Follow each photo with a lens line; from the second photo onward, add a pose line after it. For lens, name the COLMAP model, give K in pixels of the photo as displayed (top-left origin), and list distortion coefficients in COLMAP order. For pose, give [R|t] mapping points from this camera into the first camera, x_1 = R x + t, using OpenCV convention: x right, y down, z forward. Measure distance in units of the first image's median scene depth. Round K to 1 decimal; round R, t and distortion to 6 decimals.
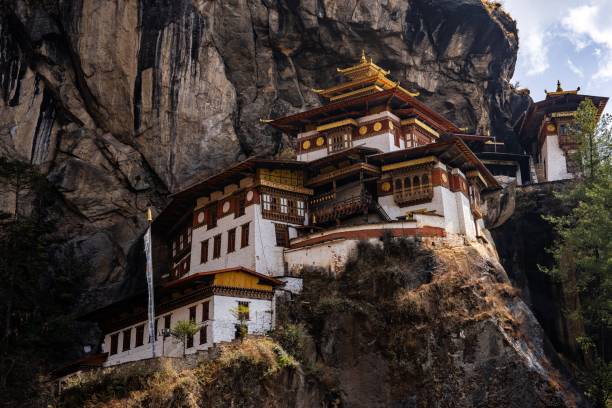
lens RADIAL K [[1126.8, 0, 306.0], [0, 1126.8, 204.0], [0, 0, 1]] dist [0.273600, 0.006044]
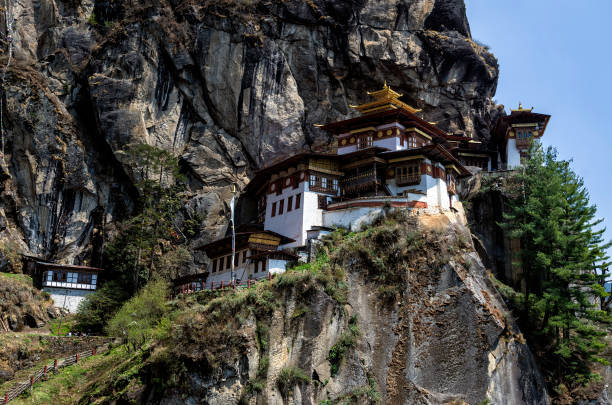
lens RADIAL K [[756.1, 0, 306.0], [0, 756.1, 202.5], [0, 0, 1]] dist [0.058561, 0.011262]
pose [[0.994000, 0.040894, -0.101449, 0.051414], [-0.035150, 0.997710, 0.057778, -0.025455], [0.103579, -0.053865, 0.993162, -0.027889]]
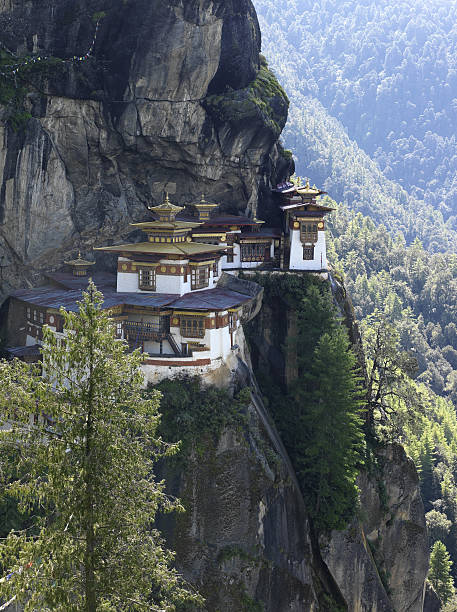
lens RADIAL K [[1310.3, 0, 228.5], [0, 1310.3, 306.0], [0, 0, 1]] dist [-0.019668, 0.101082]
pose [[0.992137, 0.040317, 0.118486, -0.058652], [-0.084429, 0.914446, 0.395804, -0.623912], [-0.092392, -0.402695, 0.910659, -0.523797]]
